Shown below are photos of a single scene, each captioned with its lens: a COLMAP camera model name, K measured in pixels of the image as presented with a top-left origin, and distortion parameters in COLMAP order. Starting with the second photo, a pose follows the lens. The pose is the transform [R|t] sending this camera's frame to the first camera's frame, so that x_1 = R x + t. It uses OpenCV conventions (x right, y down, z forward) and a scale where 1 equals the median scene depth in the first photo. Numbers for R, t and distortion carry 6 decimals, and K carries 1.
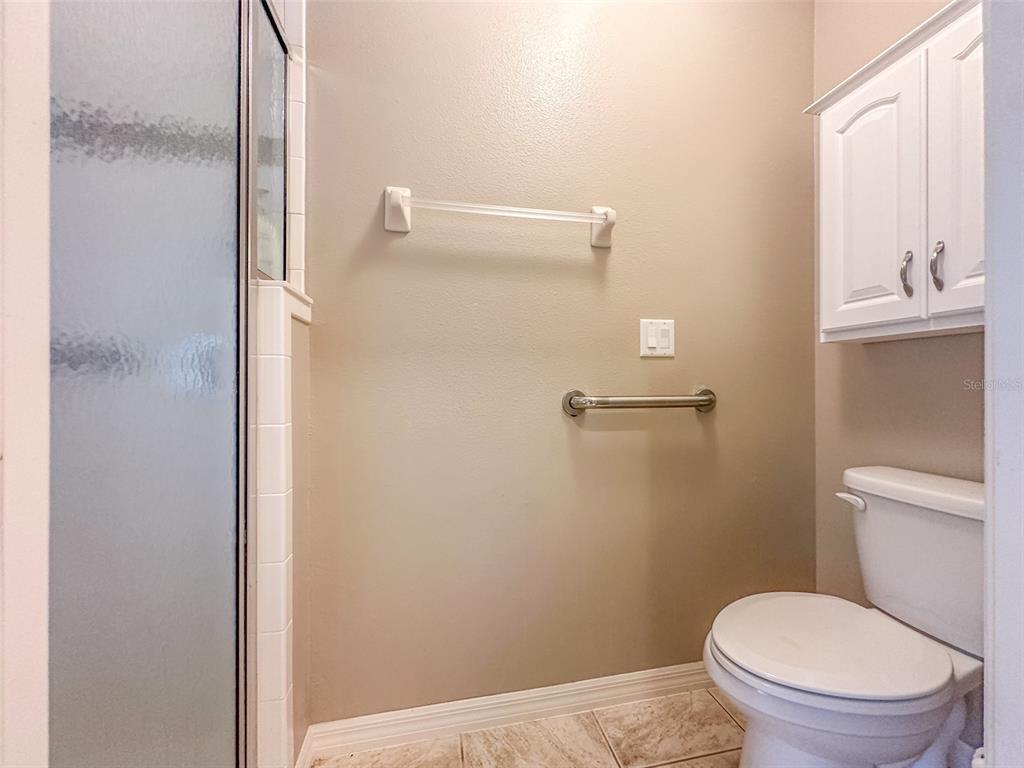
lens RADIAL K [[416.0, 0, 516.3], [0, 416.0, 383.6], [0, 0, 1]] dist [-0.002429, 0.001331]
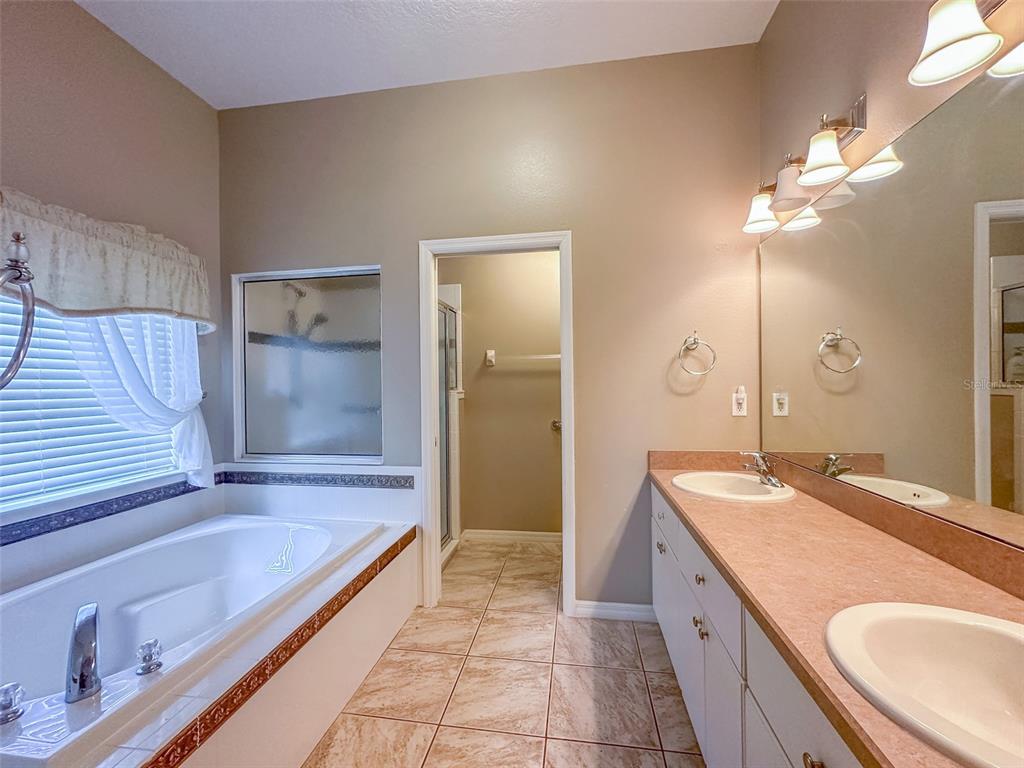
lens RADIAL K [[416.0, 0, 513.7], [0, 416.0, 381.1], [0, 0, 1]] dist [-0.002429, 0.001331]
pose [[0.941397, -0.004656, -0.337270, 0.901825], [0.006347, 0.999972, 0.003913, -0.285416], [0.337242, -0.005824, 0.941400, -1.795549]]
